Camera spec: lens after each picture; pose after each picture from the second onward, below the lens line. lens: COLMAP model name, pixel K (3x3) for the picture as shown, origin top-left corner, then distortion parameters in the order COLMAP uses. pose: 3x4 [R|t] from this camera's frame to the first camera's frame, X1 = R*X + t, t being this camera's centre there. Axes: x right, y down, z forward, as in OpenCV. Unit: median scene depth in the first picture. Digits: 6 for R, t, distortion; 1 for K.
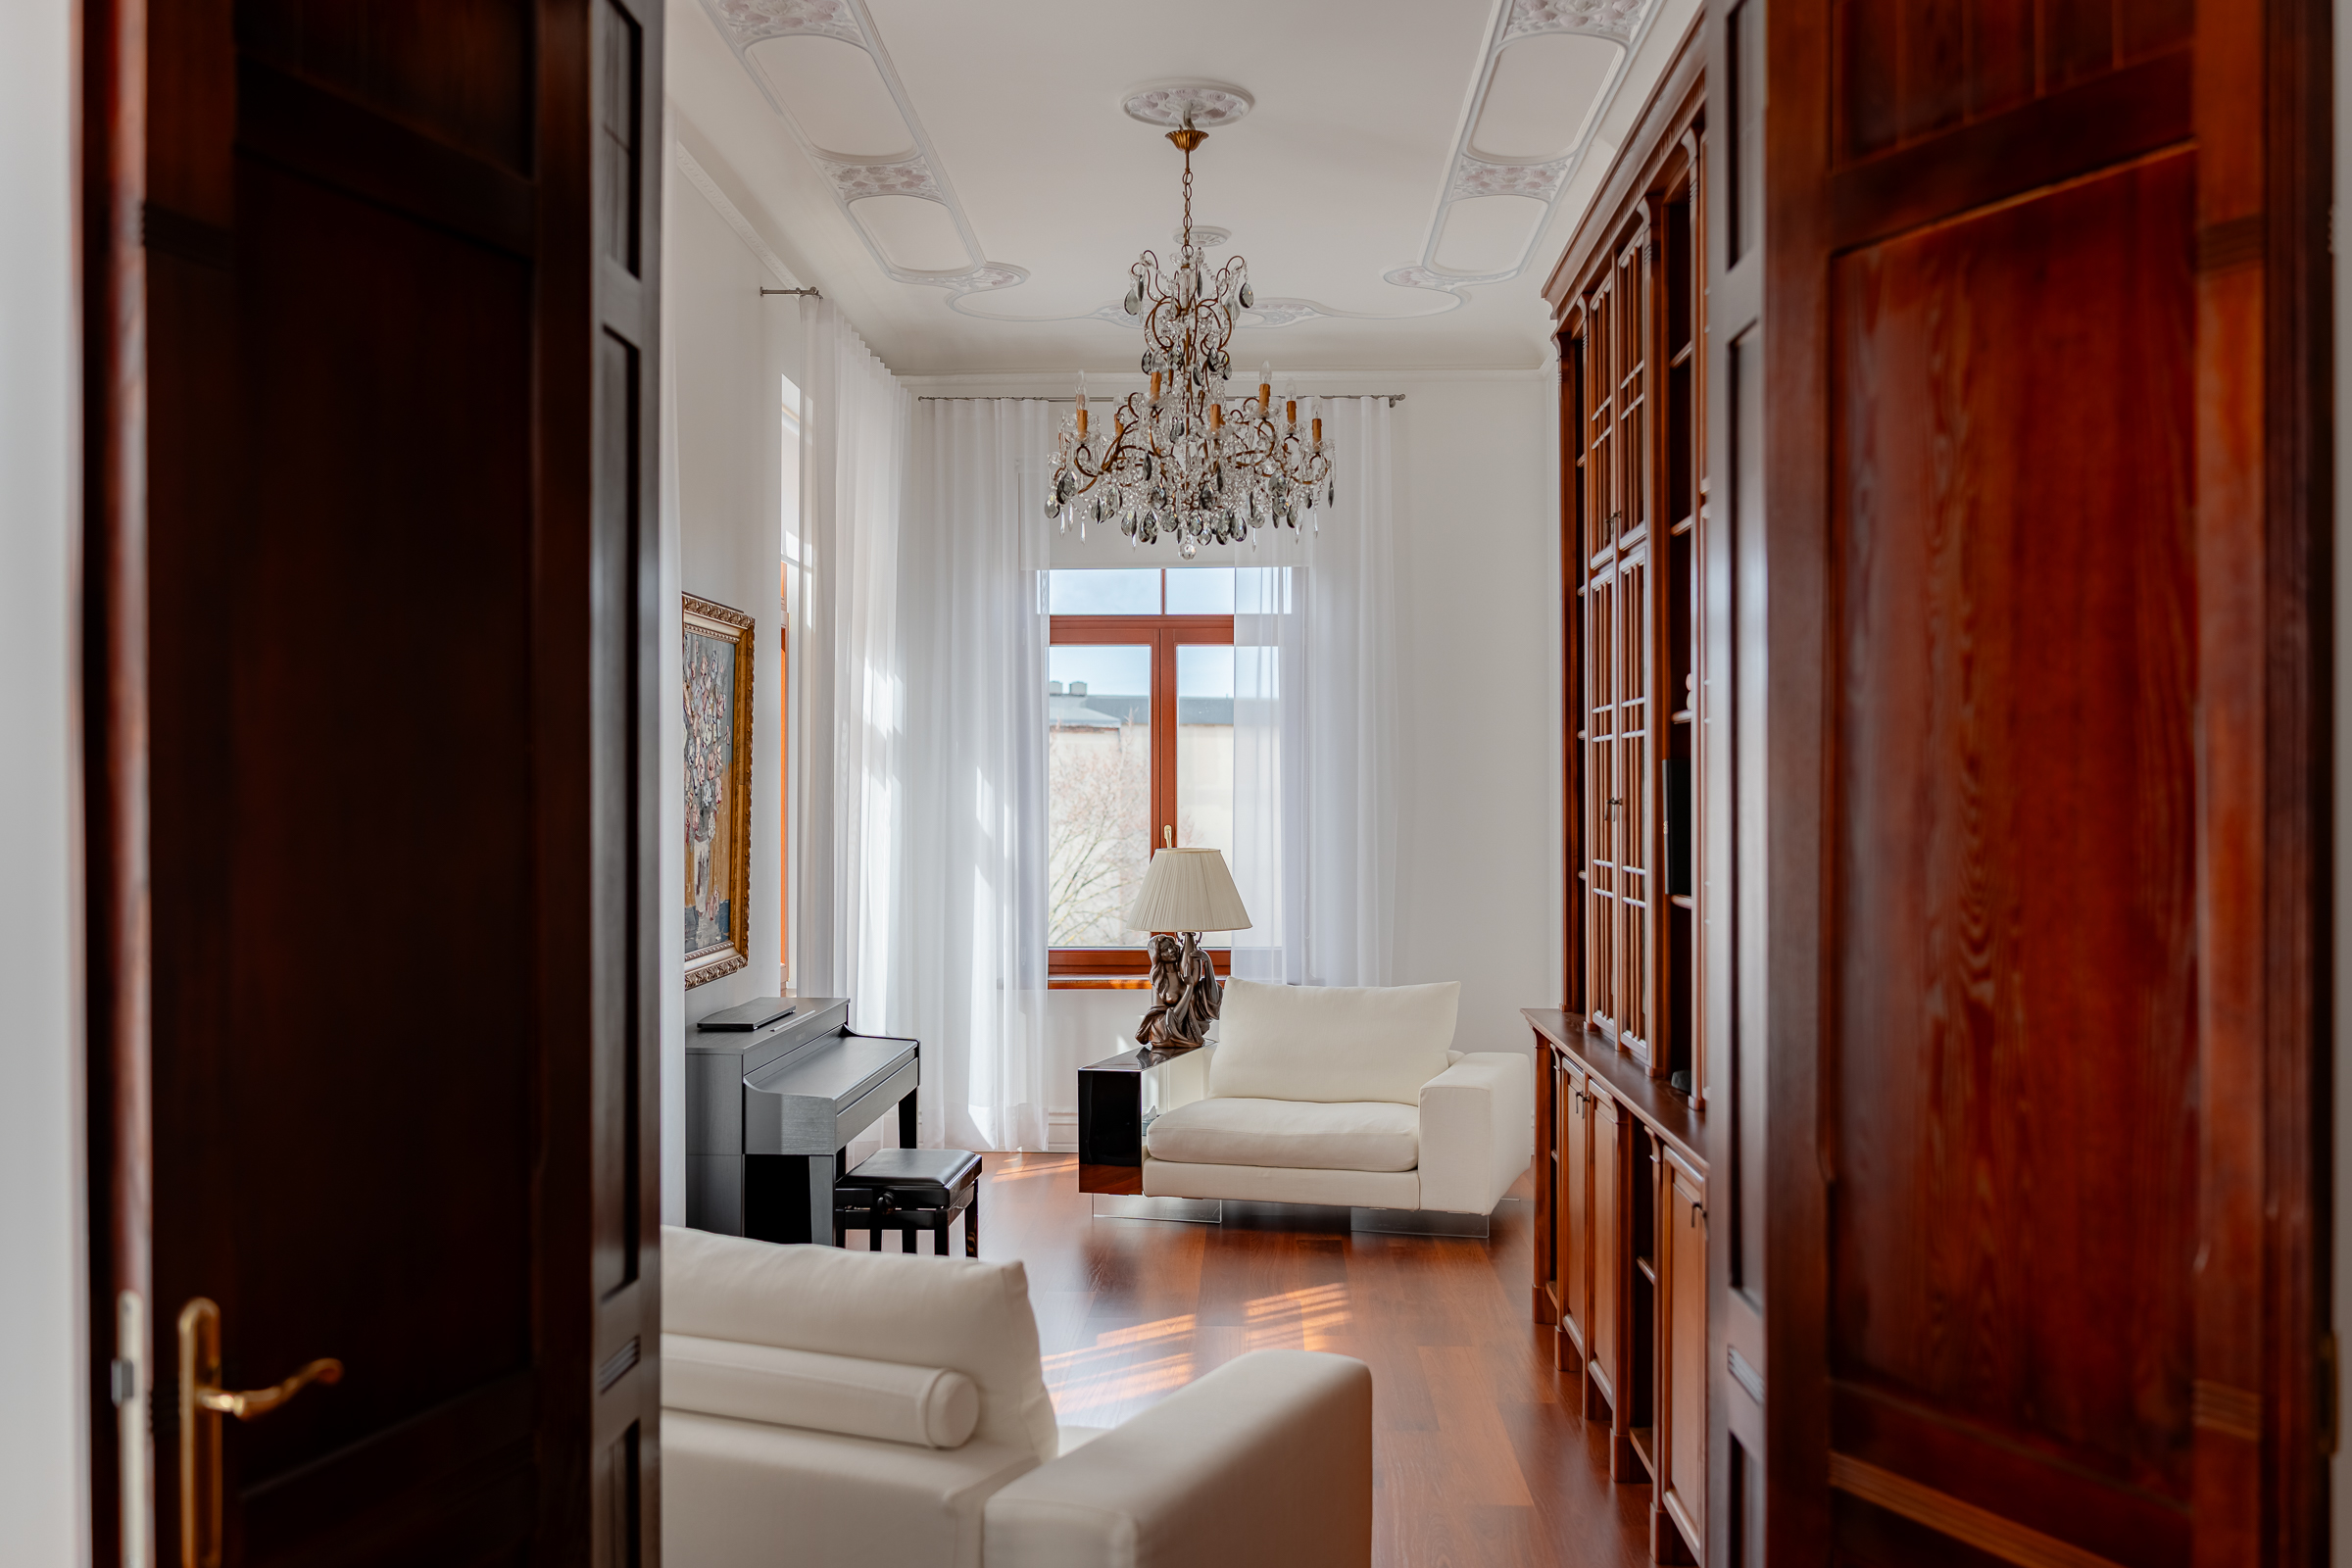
lens RADIAL K [[2257.1, 0, 1176.0], [0, 2257.1, 784.0], [0, 0, 1]] dist [-0.003120, -0.010187]
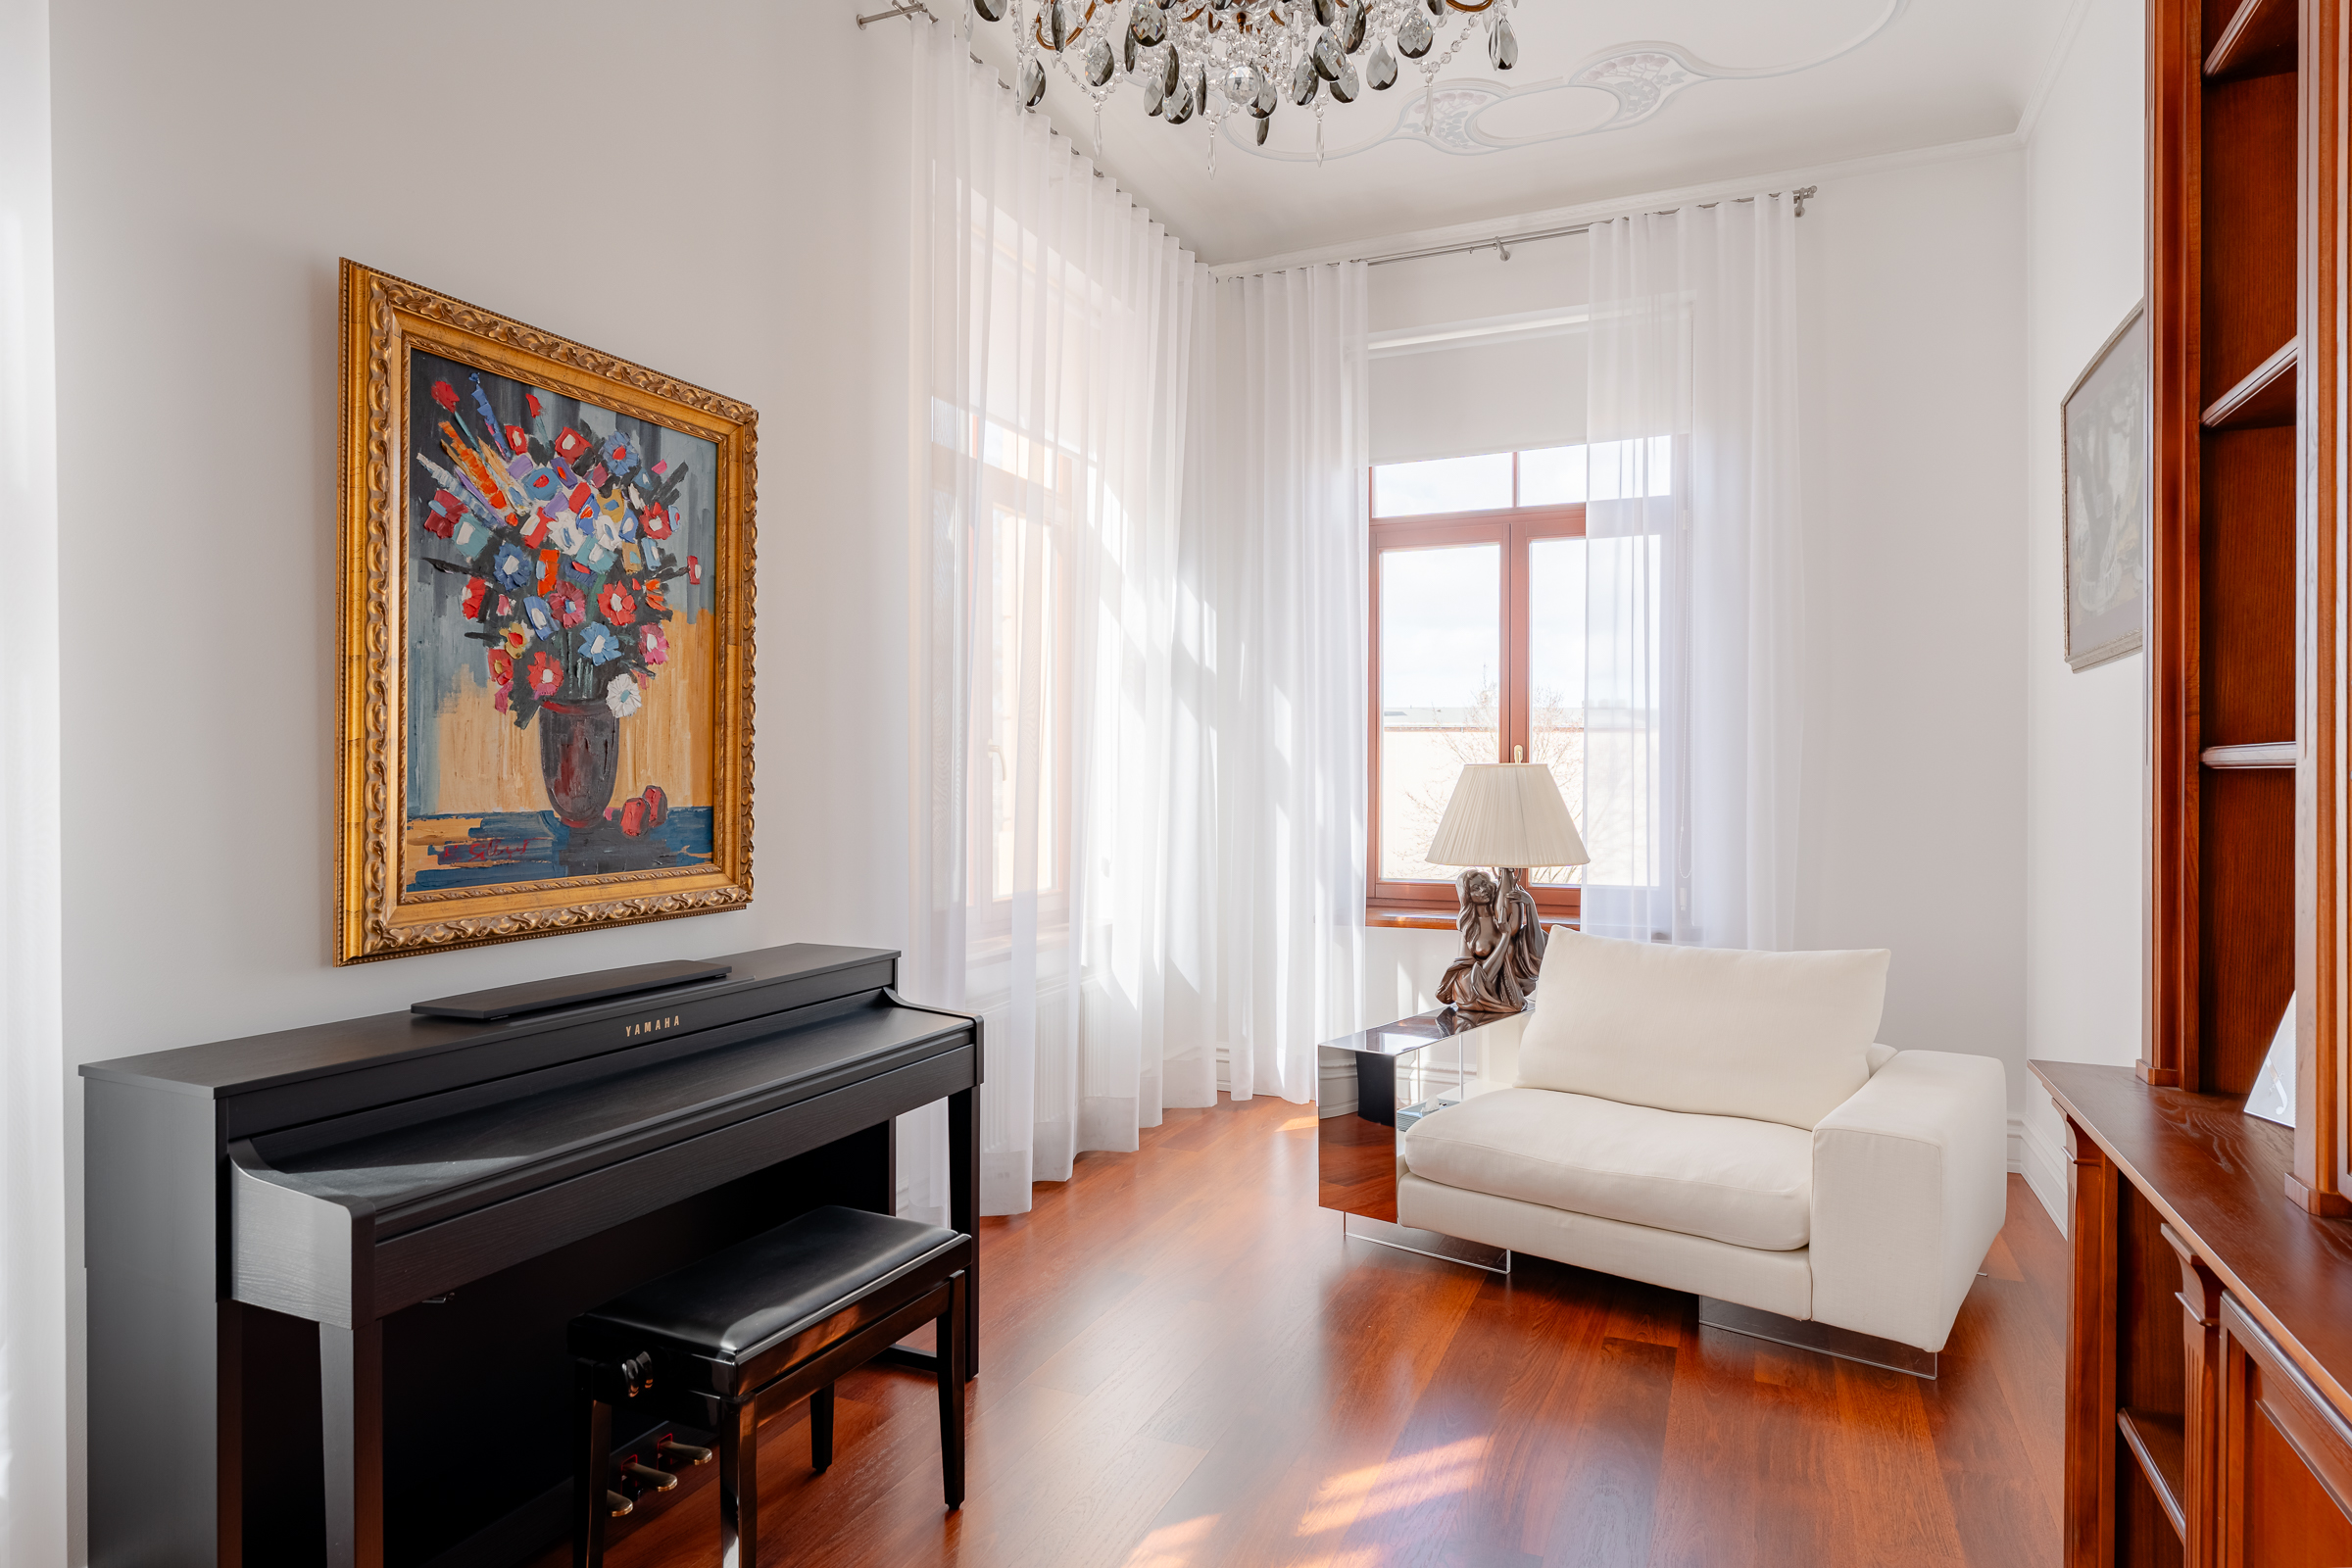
lens RADIAL K [[1343.4, 0, 1145.1], [0, 1343.4, 778.9], [0, 0, 1]] dist [0.000844, -0.000995]
pose [[0.925139, 0.001137, -0.379627, 0.089122], [0.001747, 0.999972, 0.007251, 0.040306], [0.379625, -0.007371, 0.925111, 0.671030]]
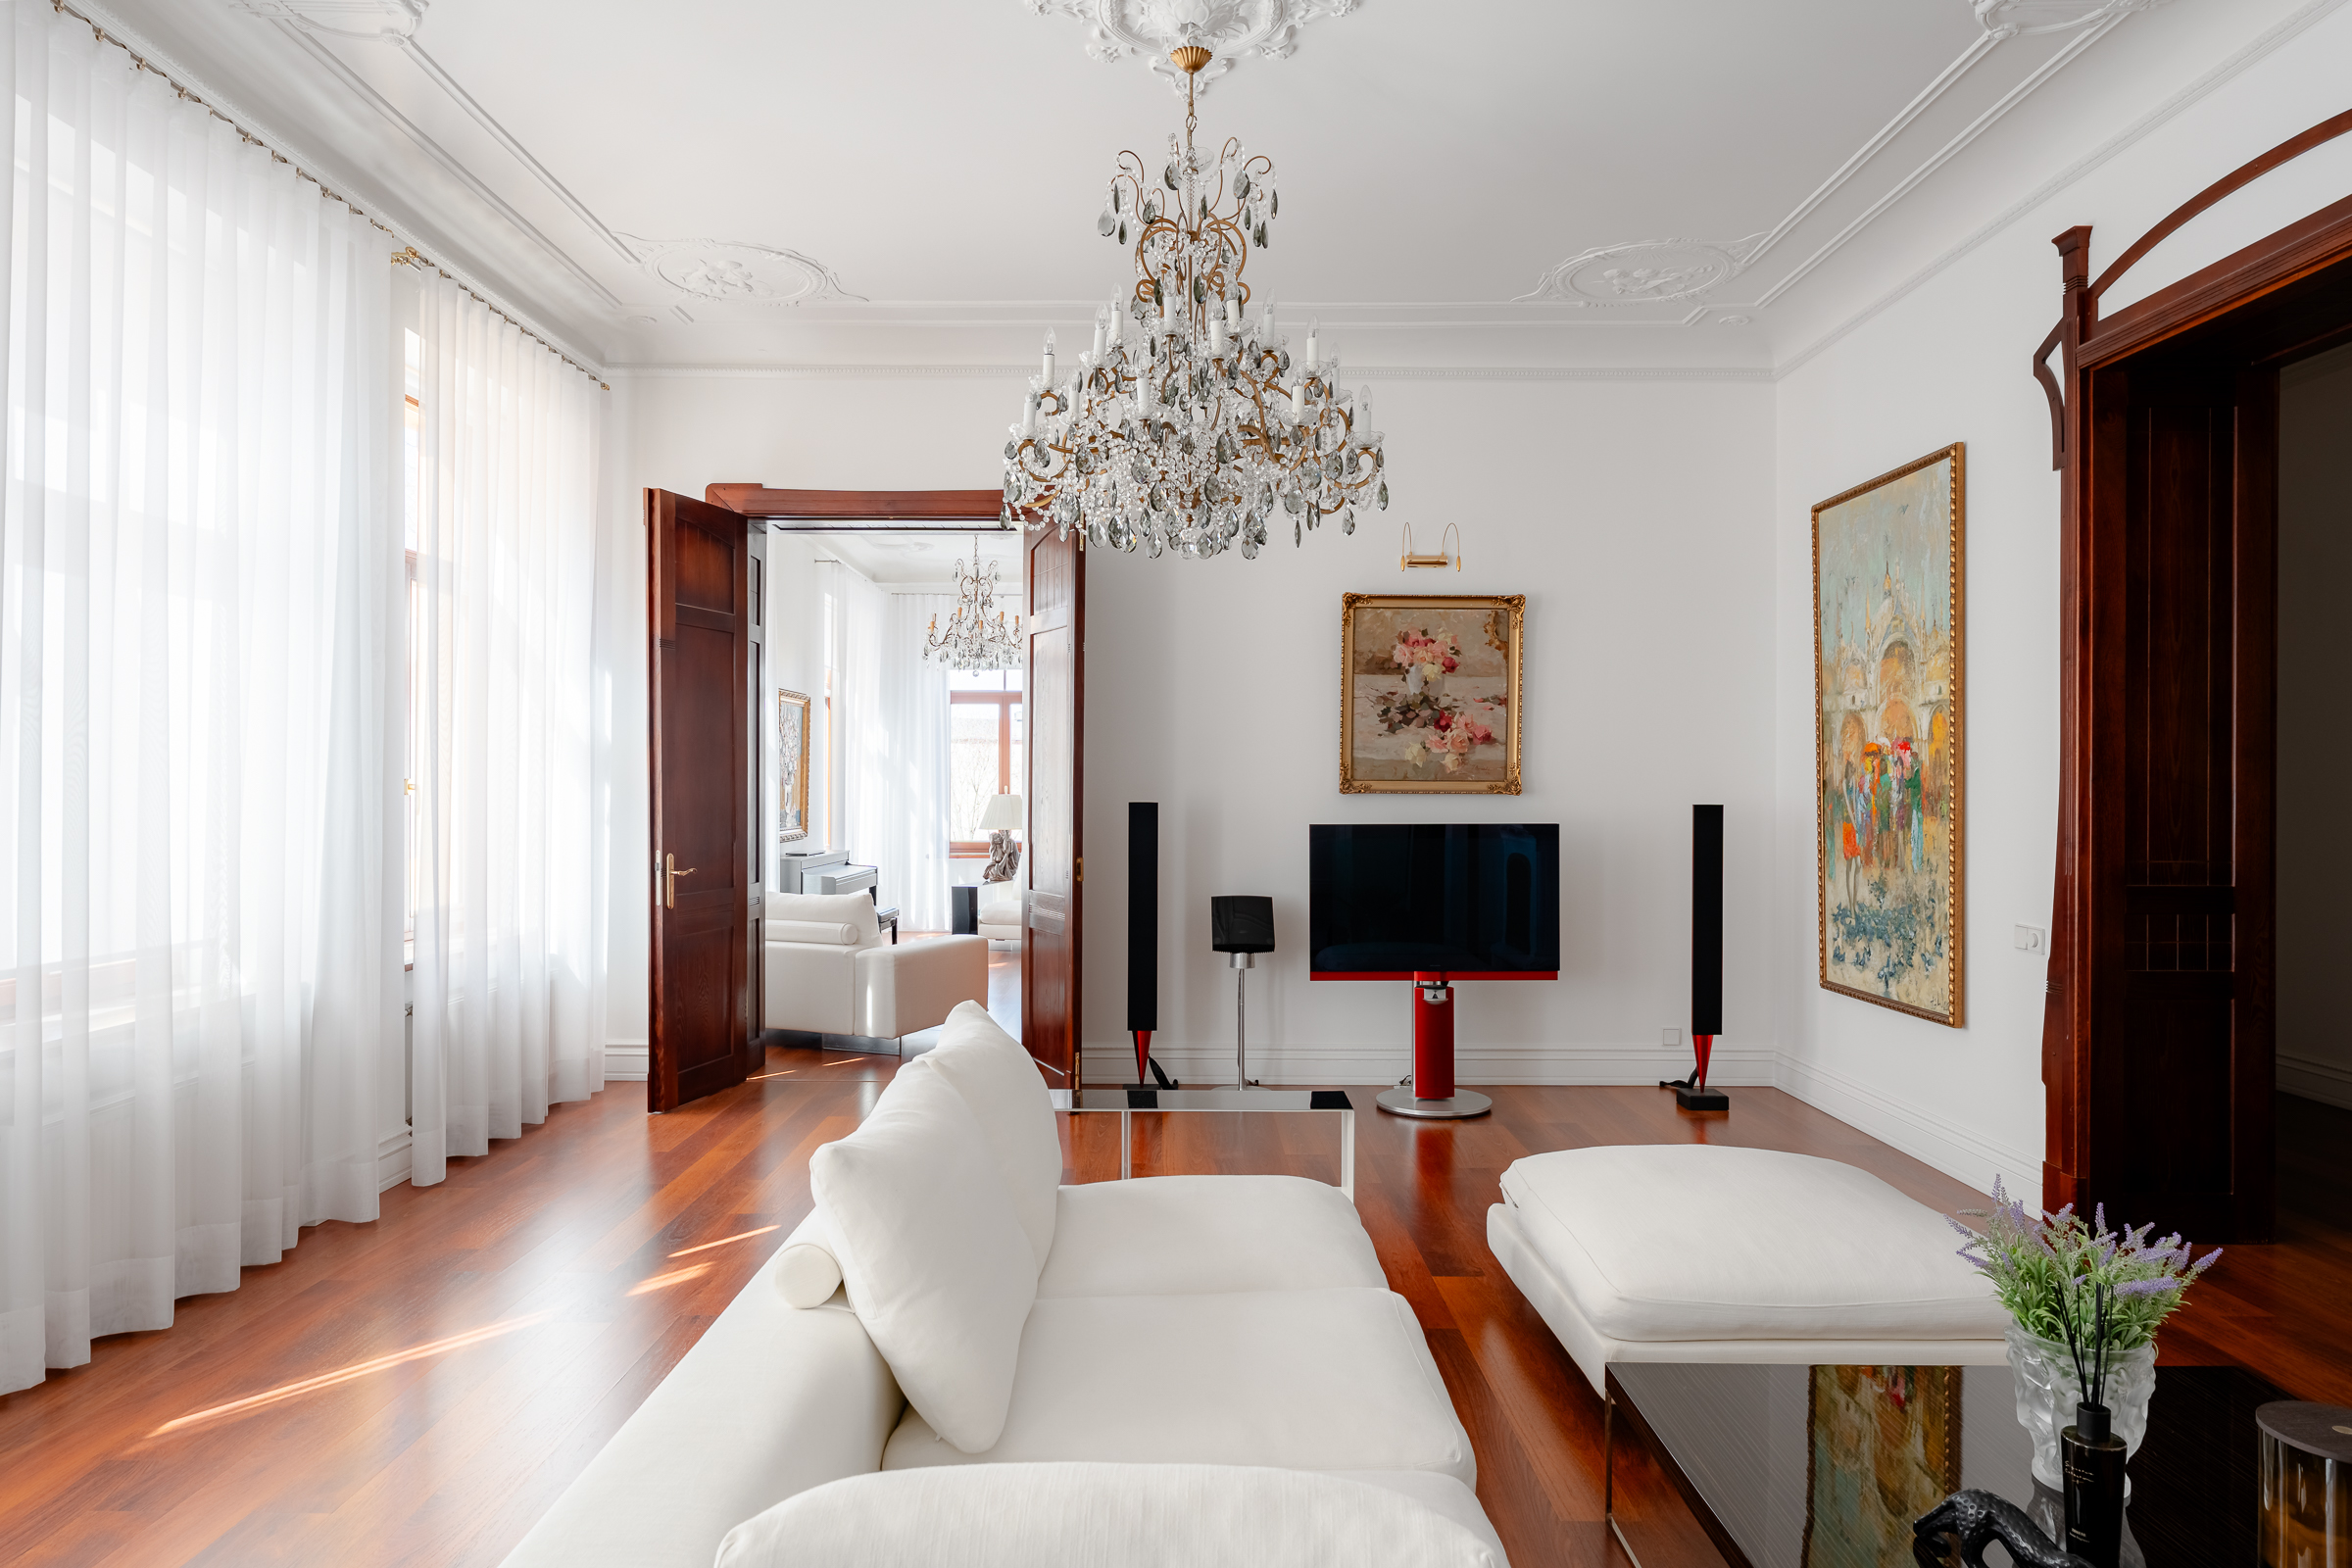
lens RADIAL K [[1464.3, 0, 1161.2], [0, 1464.3, 792.0], [0, 0, 1]] dist [0.002014, -0.002563]
pose [[0.999664, 0.003606, 0.025660, 0.163403], [-0.003849, 0.999948, 0.009443, 0.015248], [-0.025625, -0.009539, 0.999626, -0.645349]]
